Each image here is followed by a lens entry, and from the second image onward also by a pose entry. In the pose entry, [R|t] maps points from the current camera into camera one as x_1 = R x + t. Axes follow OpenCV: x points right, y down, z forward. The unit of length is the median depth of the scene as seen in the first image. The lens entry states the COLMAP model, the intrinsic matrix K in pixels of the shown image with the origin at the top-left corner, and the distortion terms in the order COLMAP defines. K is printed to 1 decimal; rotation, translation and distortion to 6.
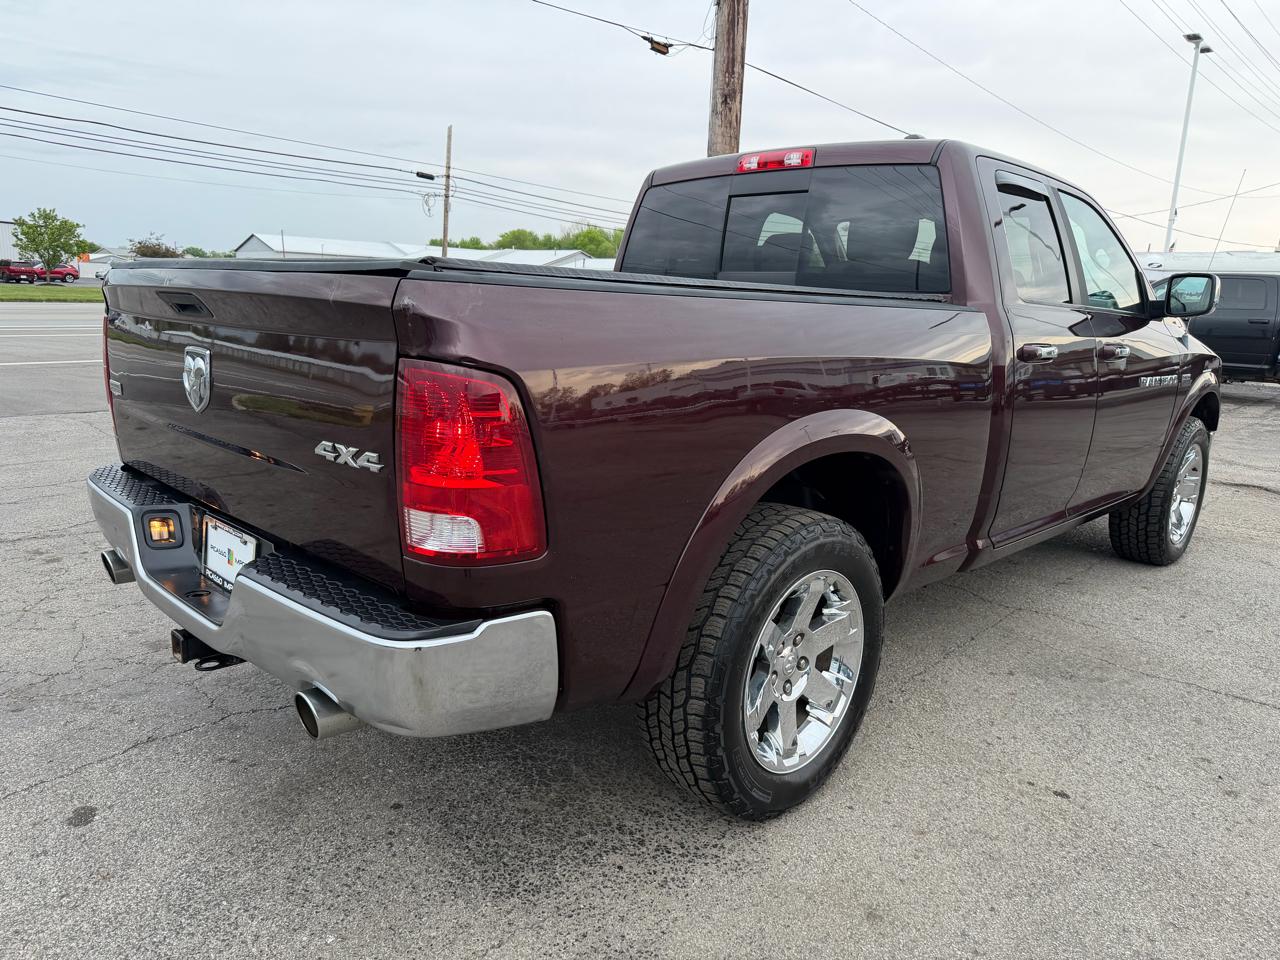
lens RADIAL K [[914.1, 0, 641.4], [0, 914.1, 477.1], [0, 0, 1]] dist [-0.001838, -0.005402]
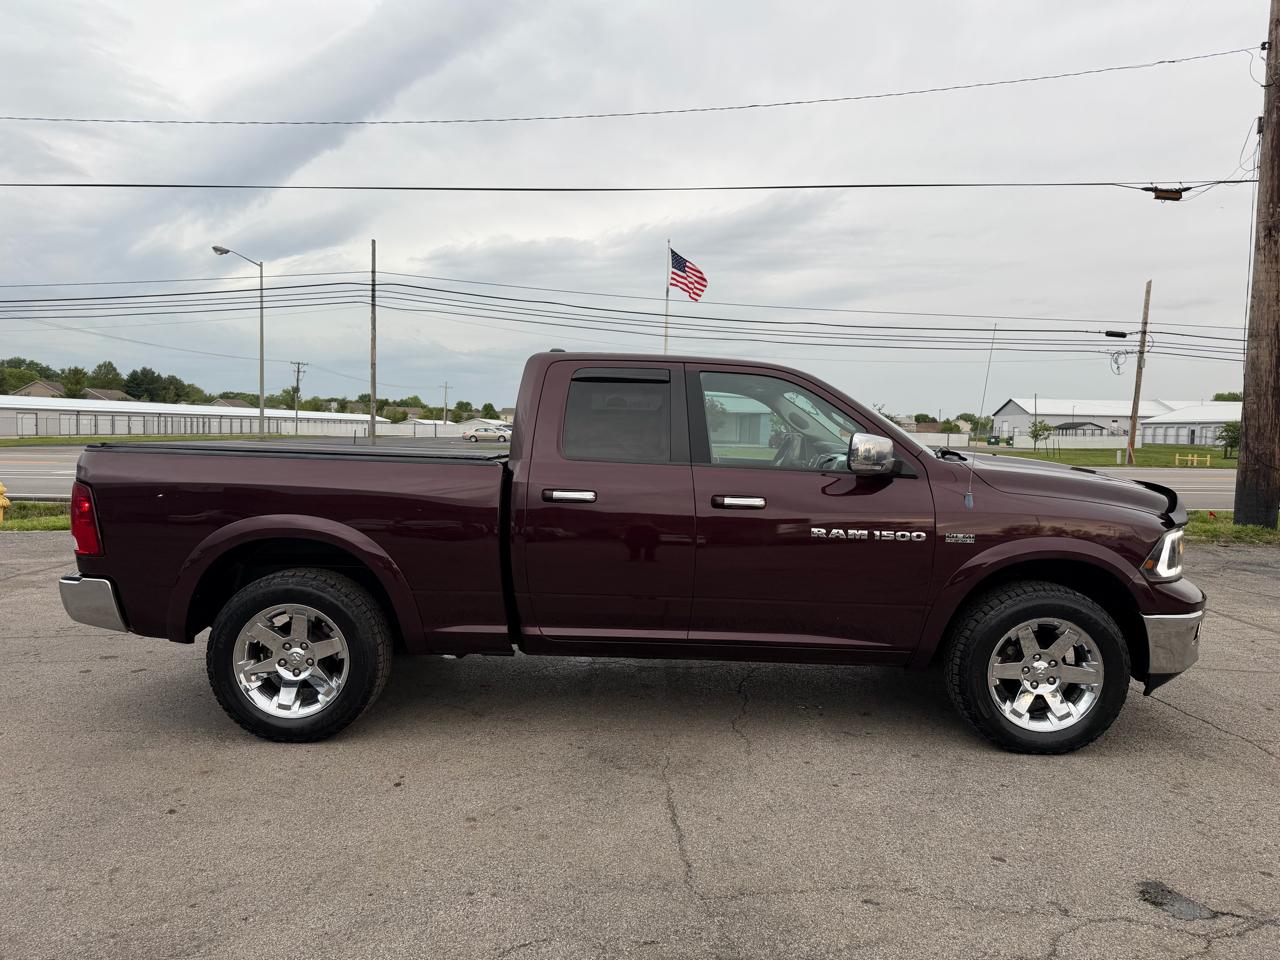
lens RADIAL K [[914.1, 0, 641.4], [0, 914.1, 477.1], [0, 0, 1]] dist [-0.001838, -0.005402]
pose [[0.698207, 0.009894, -0.715828, 0.295730], [-0.133610, 0.984137, -0.116718, -0.004175], [0.703318, 0.177135, 0.688453, 0.026901]]
